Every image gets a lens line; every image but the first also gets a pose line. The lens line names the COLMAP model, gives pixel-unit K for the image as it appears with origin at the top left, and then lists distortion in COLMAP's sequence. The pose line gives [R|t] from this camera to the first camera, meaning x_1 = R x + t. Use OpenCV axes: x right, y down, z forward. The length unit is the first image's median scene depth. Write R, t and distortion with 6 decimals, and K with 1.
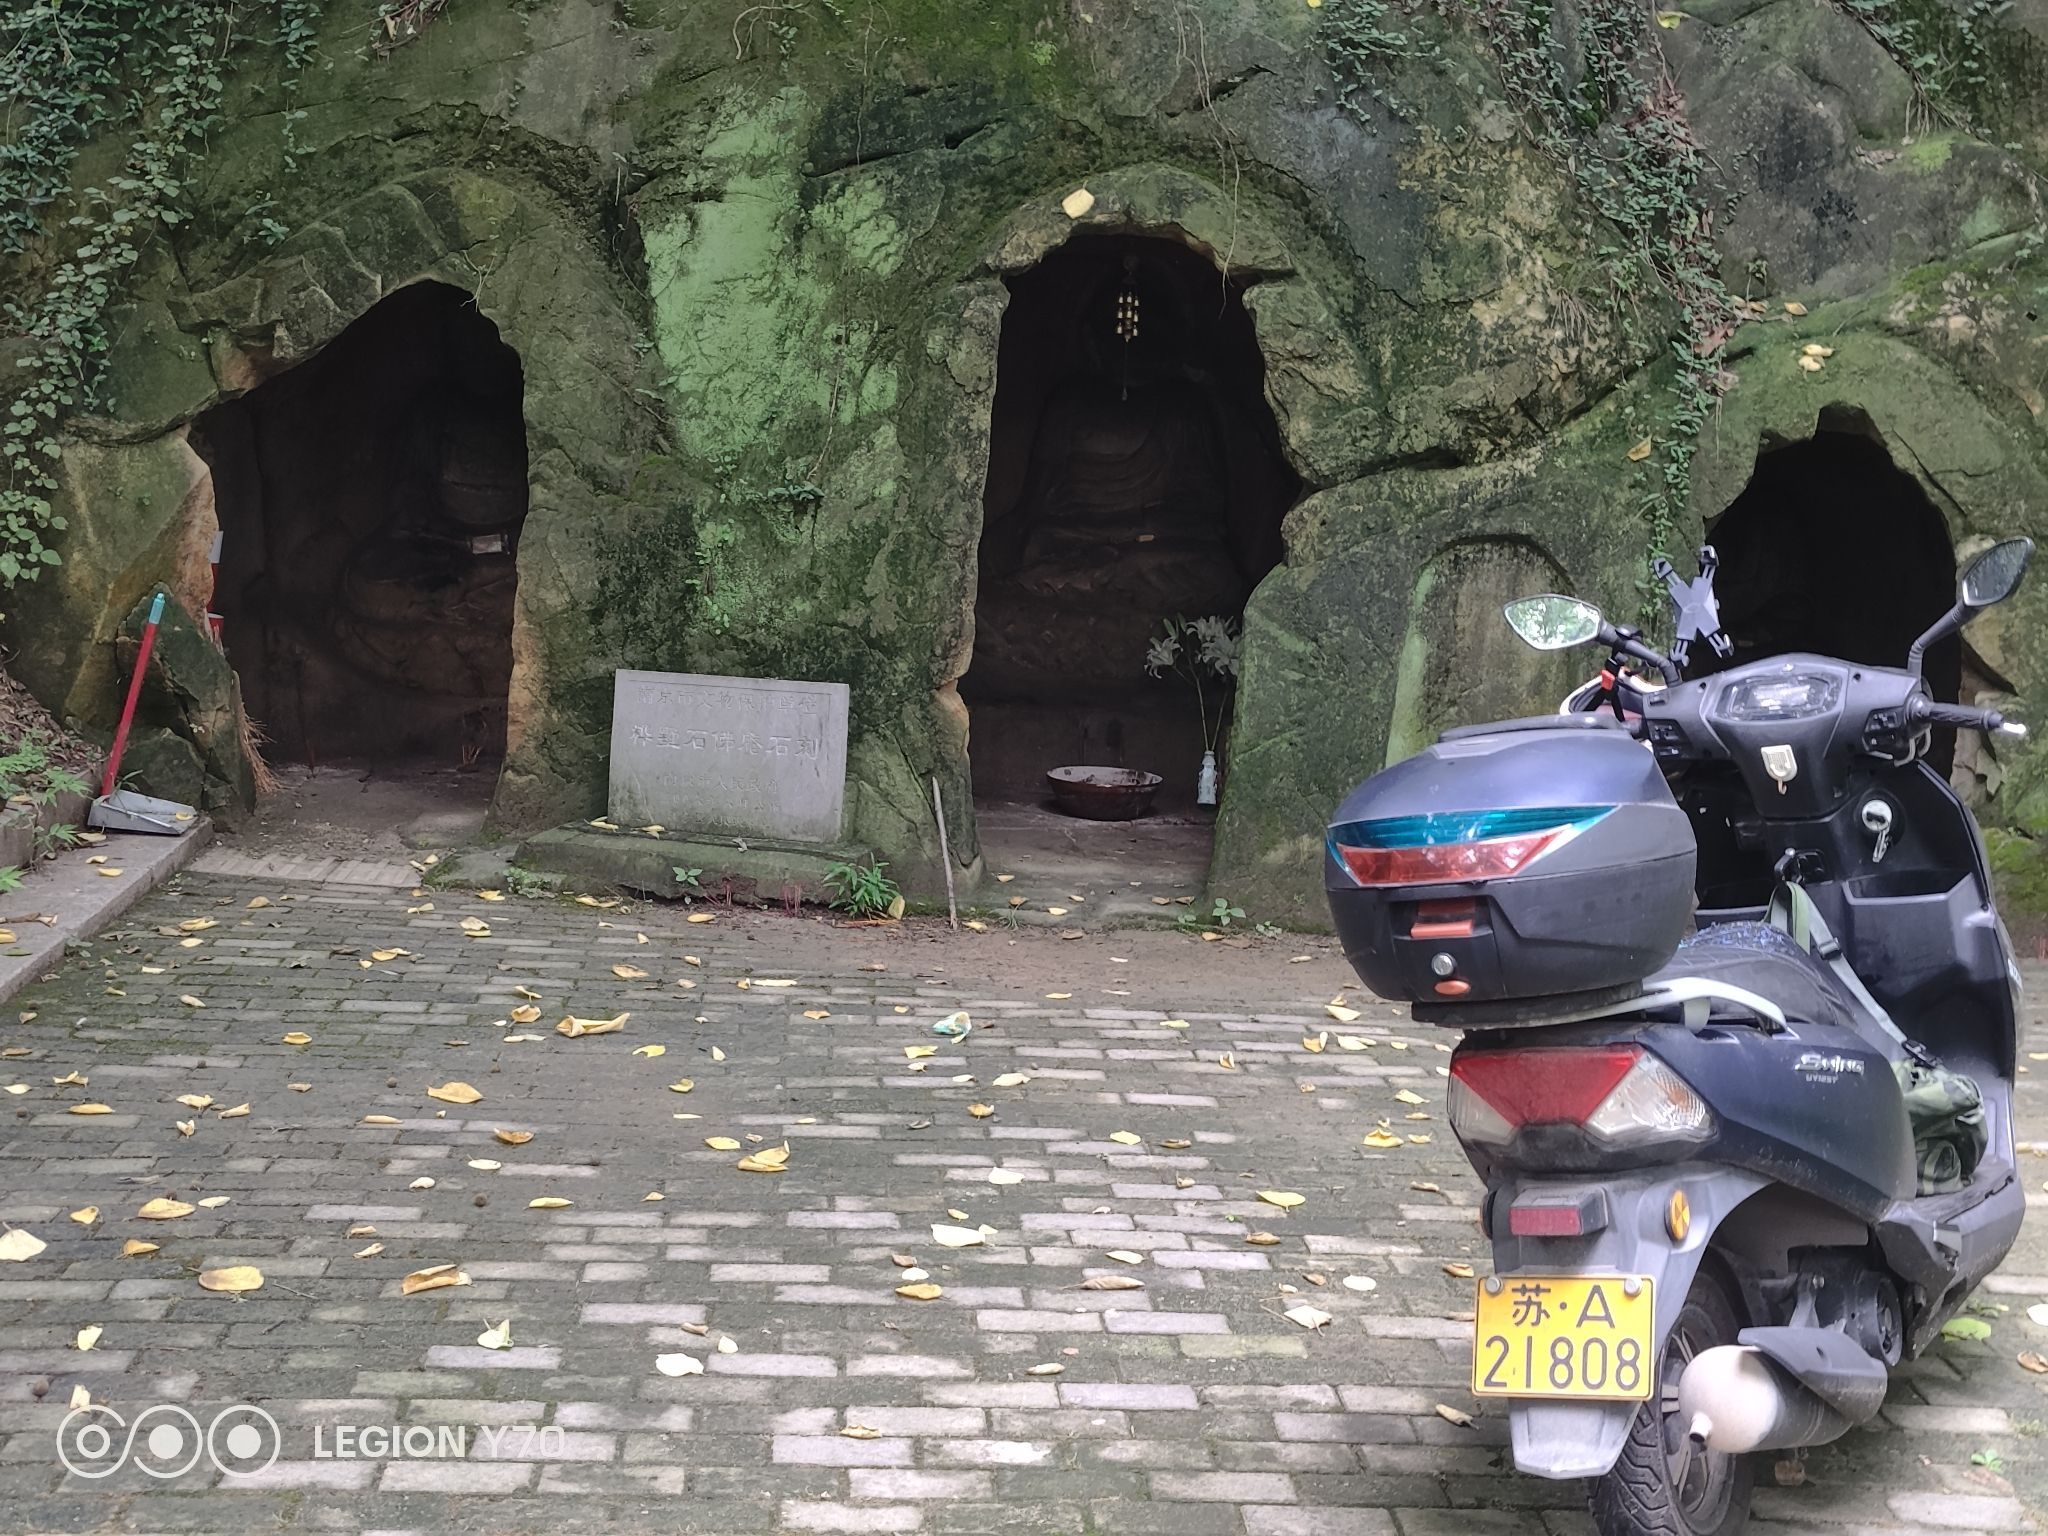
lens RADIAL K [[2673.3, 0, 1024.0], [0, 2673.3, 768.0], [0, 0, 1]] dist [0.038715, -0.029243]
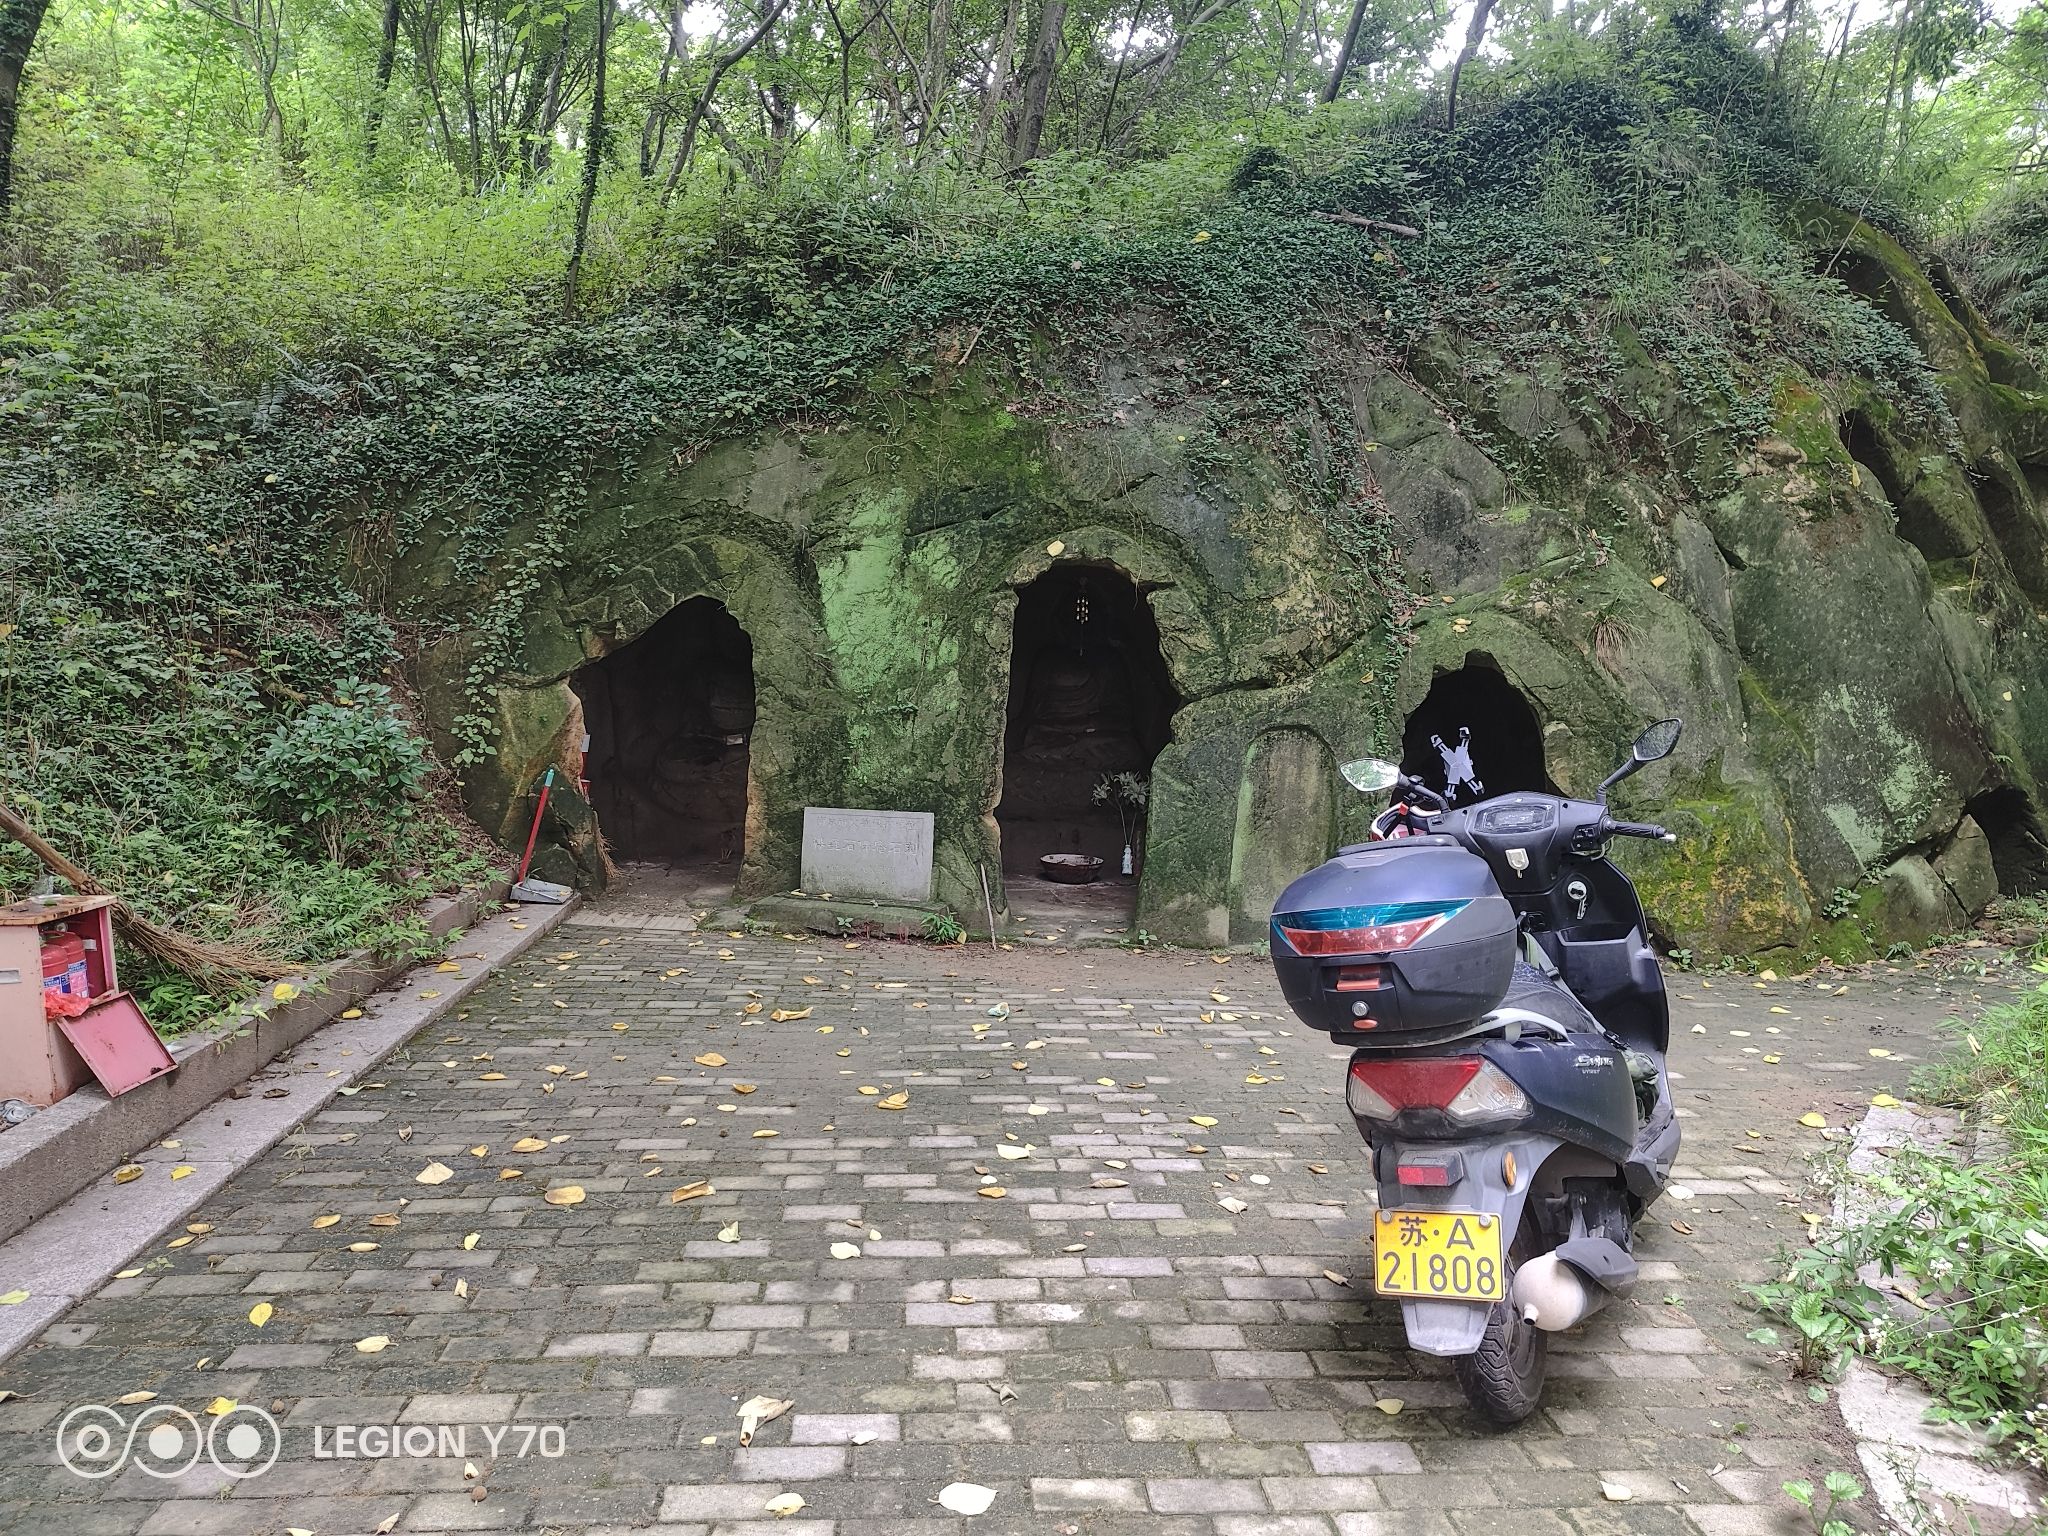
lens RADIAL K [[1788.5, 0, 1077.2], [0, 1788.5, 790.0], [0, 0, 1]] dist [0.059743, 0.001332]
pose [[0.999867, -0.016119, 0.002591, 0.028411], [0.016229, 0.998608, -0.050190, 0.015181], [-0.001778, 0.050225, 0.998736, -0.206809]]
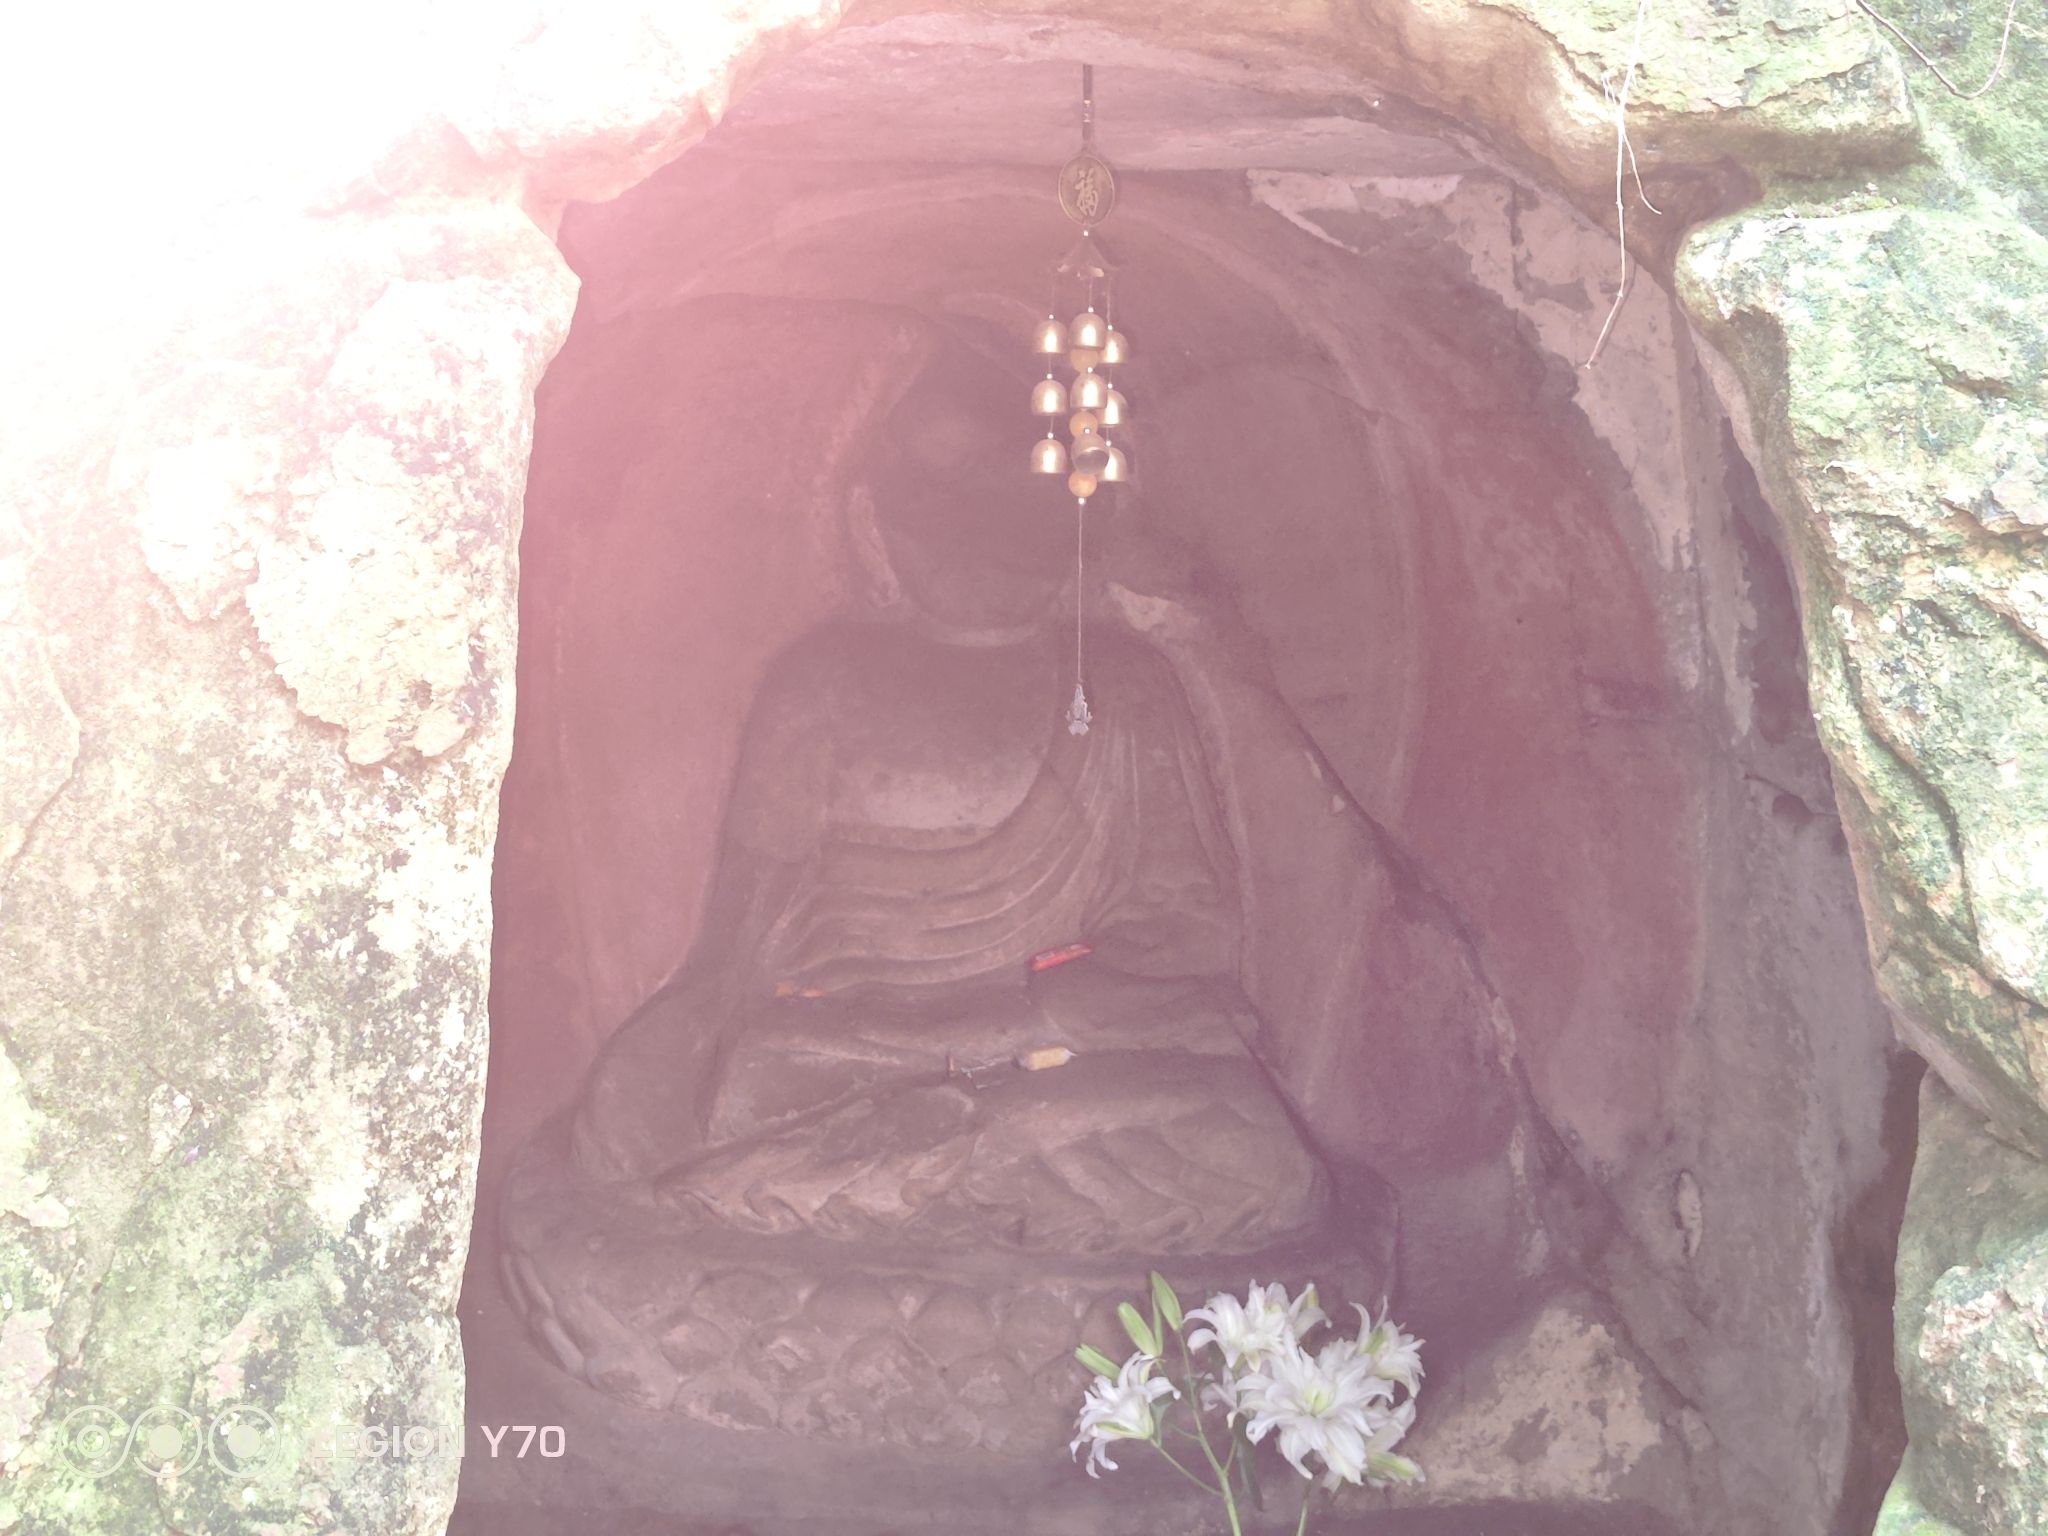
lens RADIAL K [[2673.3, 0, 1024.0], [0, 2673.3, 768.0], [0, 0, 1]] dist [0.038715, -0.029243]
pose [[0.993508, -0.035015, 0.108236, 0.005397], [0.043386, 0.996165, -0.075980, -0.120034], [-0.105160, 0.080182, 0.991217, 0.781802]]
